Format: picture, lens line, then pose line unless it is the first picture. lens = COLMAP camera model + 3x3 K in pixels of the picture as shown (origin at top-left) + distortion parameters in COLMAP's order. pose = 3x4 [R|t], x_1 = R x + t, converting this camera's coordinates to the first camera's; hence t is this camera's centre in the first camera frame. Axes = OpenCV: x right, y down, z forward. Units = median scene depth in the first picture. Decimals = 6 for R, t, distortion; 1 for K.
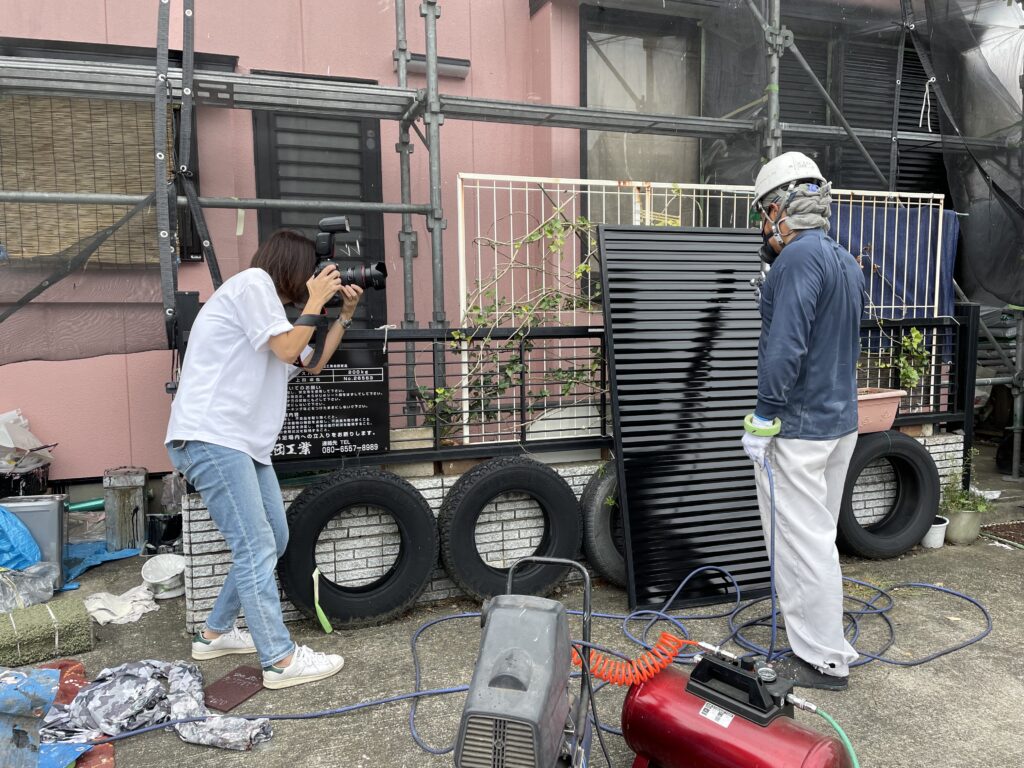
lens RADIAL K [[769.8, 0, 498.4], [0, 769.8, 383.7], [0, 0, 1]] dist [0.094736, -0.120811]
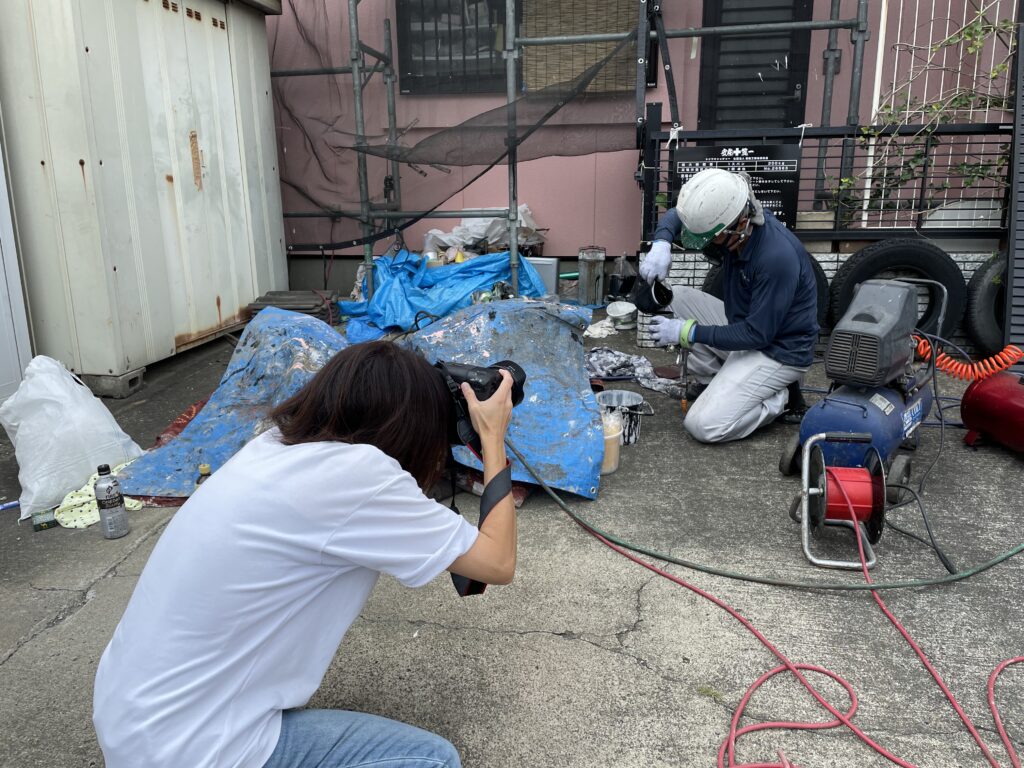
lens RADIAL K [[769.8, 0, 498.4], [0, 769.8, 383.7], [0, 0, 1]] dist [0.094736, -0.120811]
pose [[0.879179, 0.118252, -0.461584, 0.049491], [-0.036289, 0.982520, 0.182588, 0.115259], [0.475107, -0.143777, 0.868102, -0.363382]]
